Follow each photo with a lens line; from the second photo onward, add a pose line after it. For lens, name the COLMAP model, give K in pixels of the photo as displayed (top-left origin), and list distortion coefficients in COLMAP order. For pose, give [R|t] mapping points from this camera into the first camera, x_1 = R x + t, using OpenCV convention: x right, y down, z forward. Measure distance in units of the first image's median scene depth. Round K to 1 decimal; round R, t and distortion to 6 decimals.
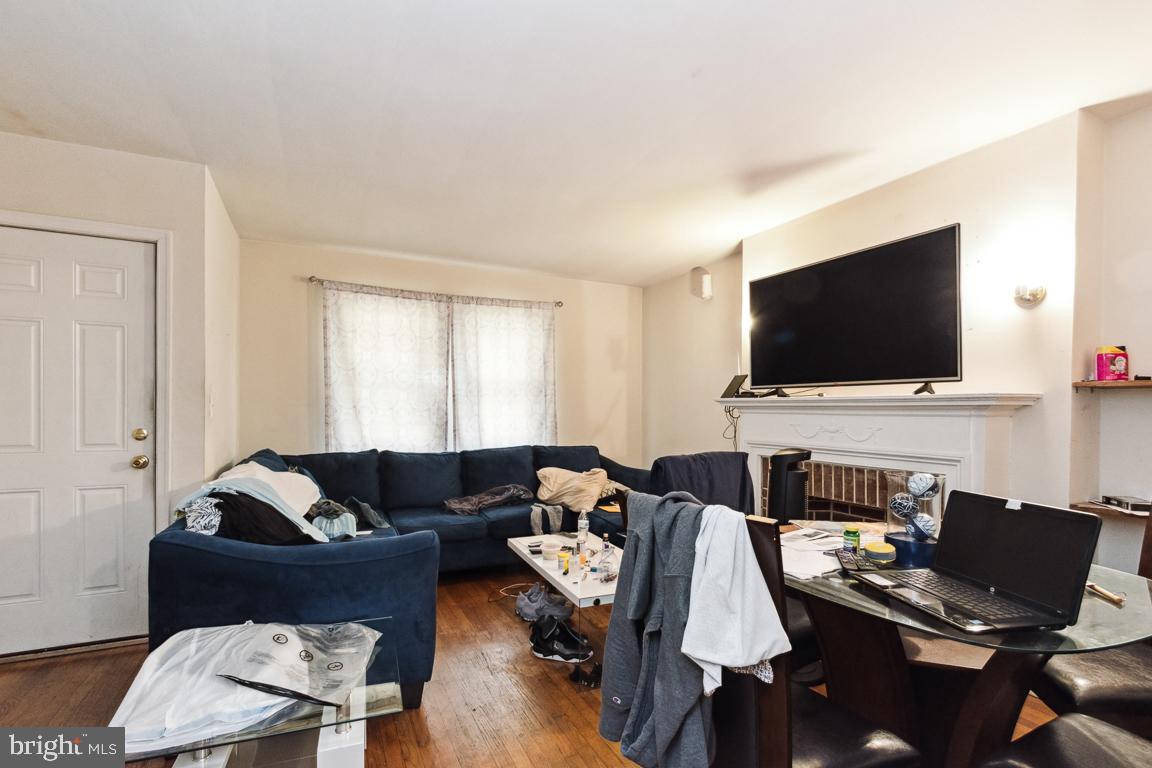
lens RADIAL K [[528.2, 0, 552.4], [0, 528.2, 403.6], [0, 0, 1]] dist [0.001628, -0.000296]
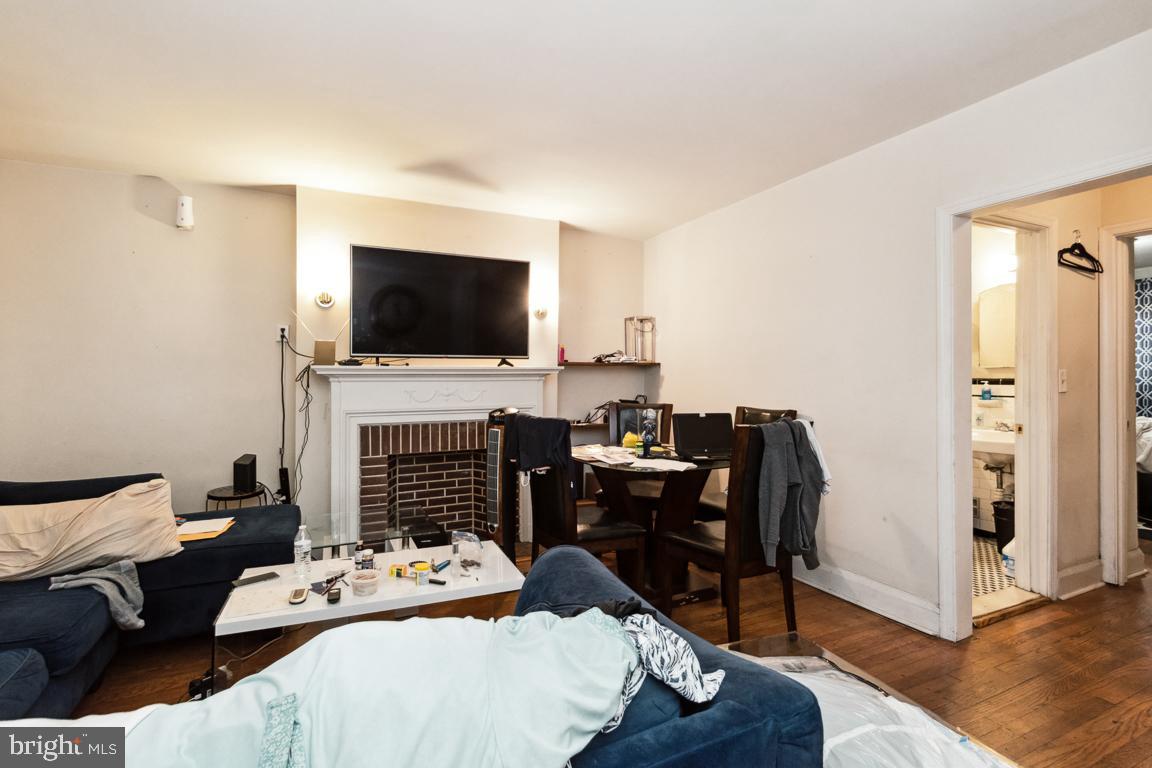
lens RADIAL K [[540.4, 0, 574.2], [0, 540.4, 370.1], [0, 0, 1]] dist [0.006196, 0.000258]
pose [[-0.012069, 0.006262, 0.999908, -0.748346], [-0.006094, 0.999961, -0.006336, 0.000787], [-0.999909, -0.006170, -0.012031, 0.743359]]
